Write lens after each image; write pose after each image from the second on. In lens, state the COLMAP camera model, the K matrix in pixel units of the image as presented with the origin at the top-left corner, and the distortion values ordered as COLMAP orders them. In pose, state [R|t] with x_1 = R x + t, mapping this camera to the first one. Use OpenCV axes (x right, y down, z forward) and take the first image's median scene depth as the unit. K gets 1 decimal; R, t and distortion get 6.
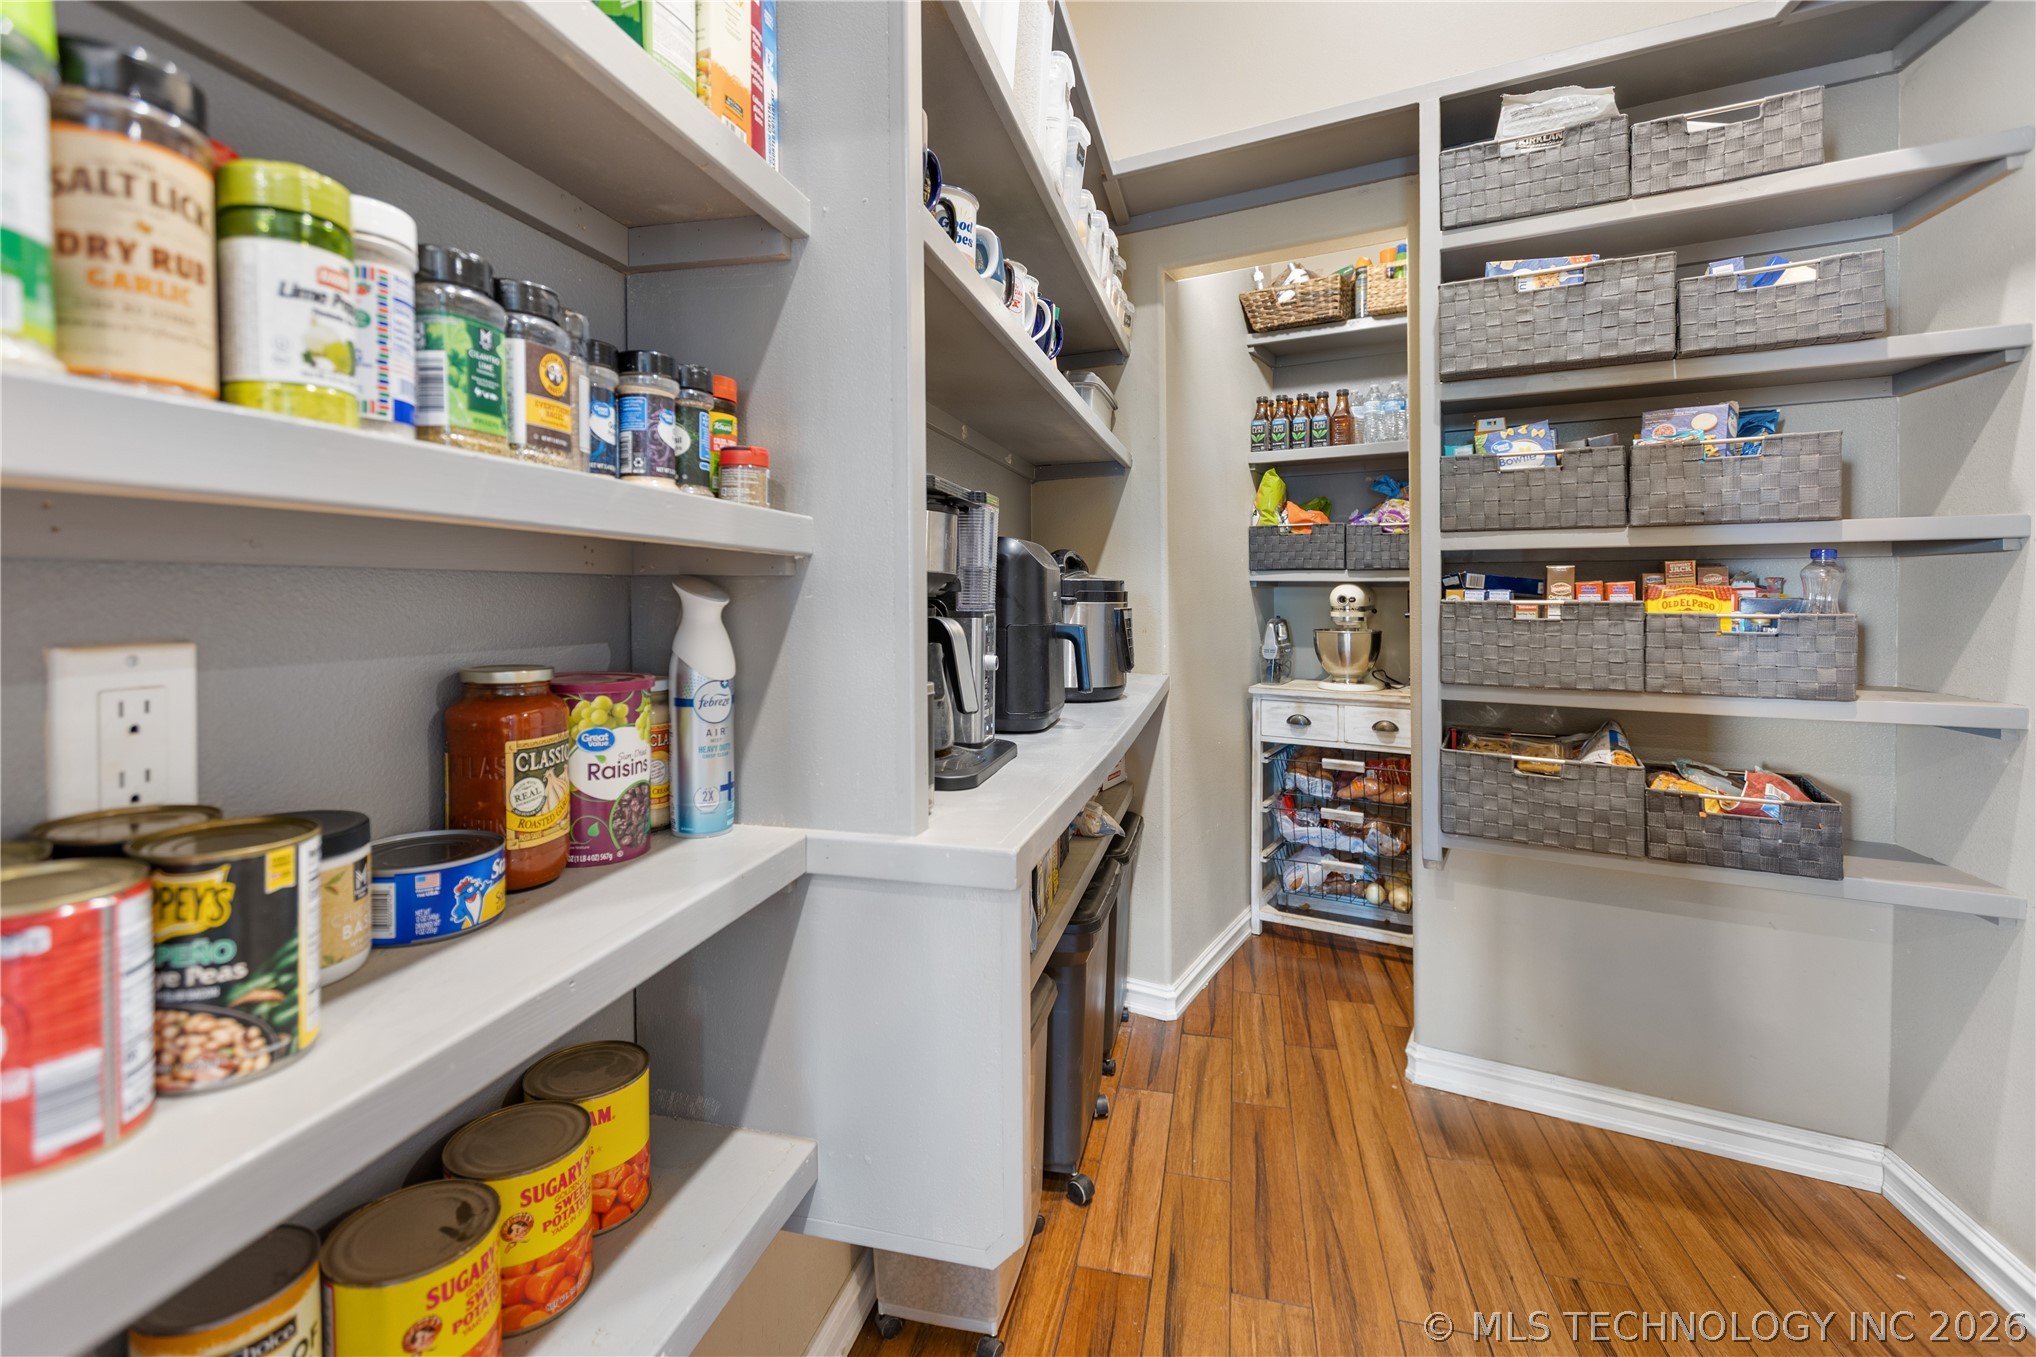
lens RADIAL K [[931.5, 0, 1031.7], [0, 931.5, 601.8], [0, 0, 1]] dist [0.008521, -0.003920]
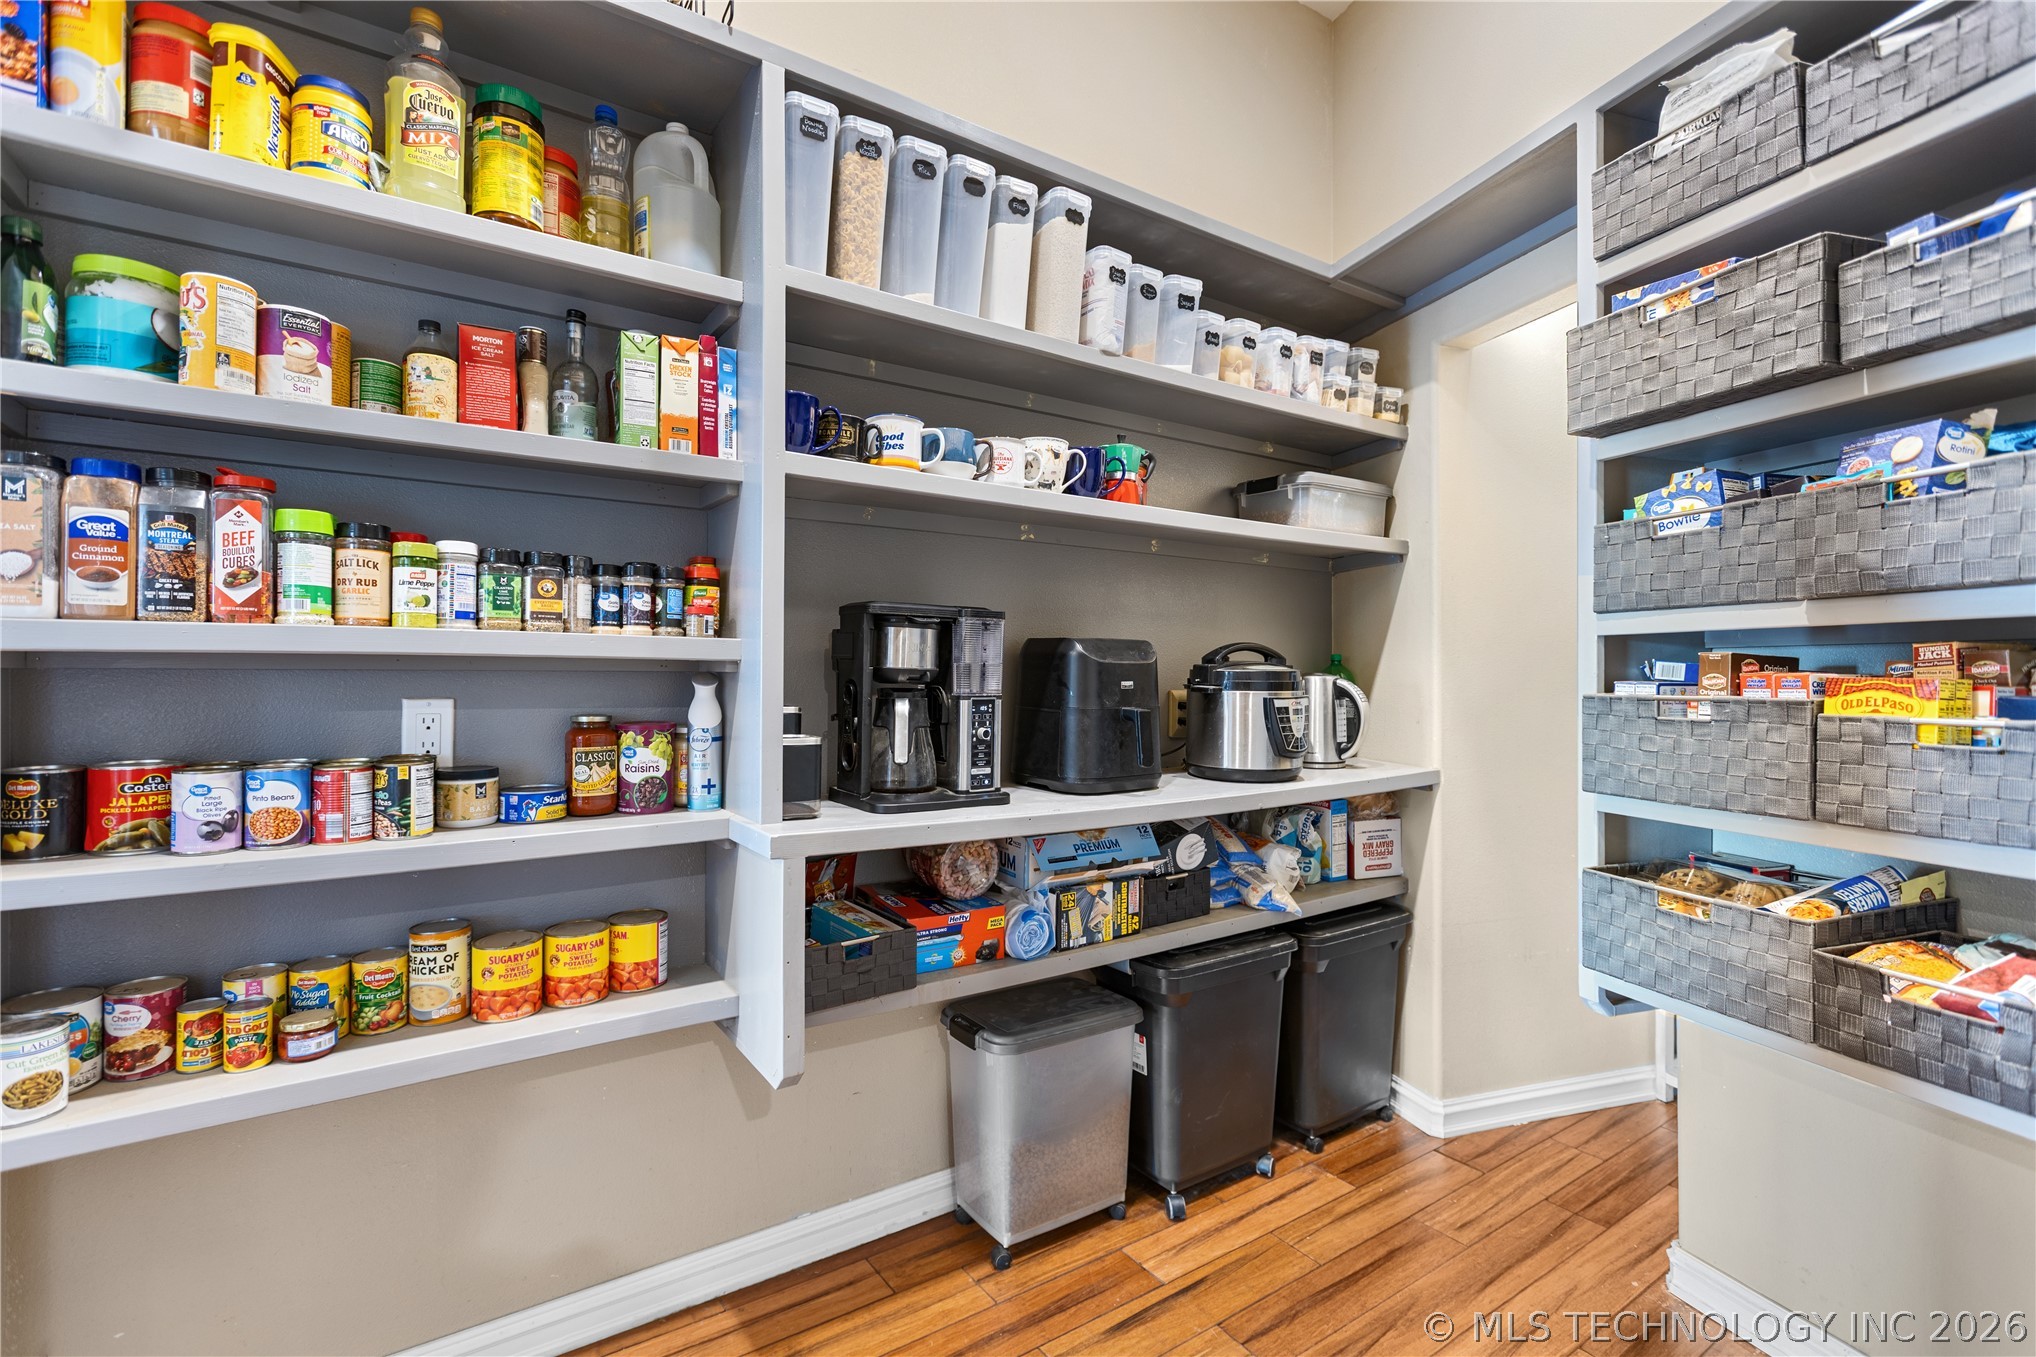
lens RADIAL K [[931.5, 0, 1033.9], [0, 931.5, 669.1], [0, 0, 1]] dist [0.008521, -0.003920]
pose [[0.745010, -0.002438, -0.667049, 0.705551], [-0.010842, 0.999817, -0.015762, -0.006098], [0.666966, 0.018975, 0.744847, 0.026786]]
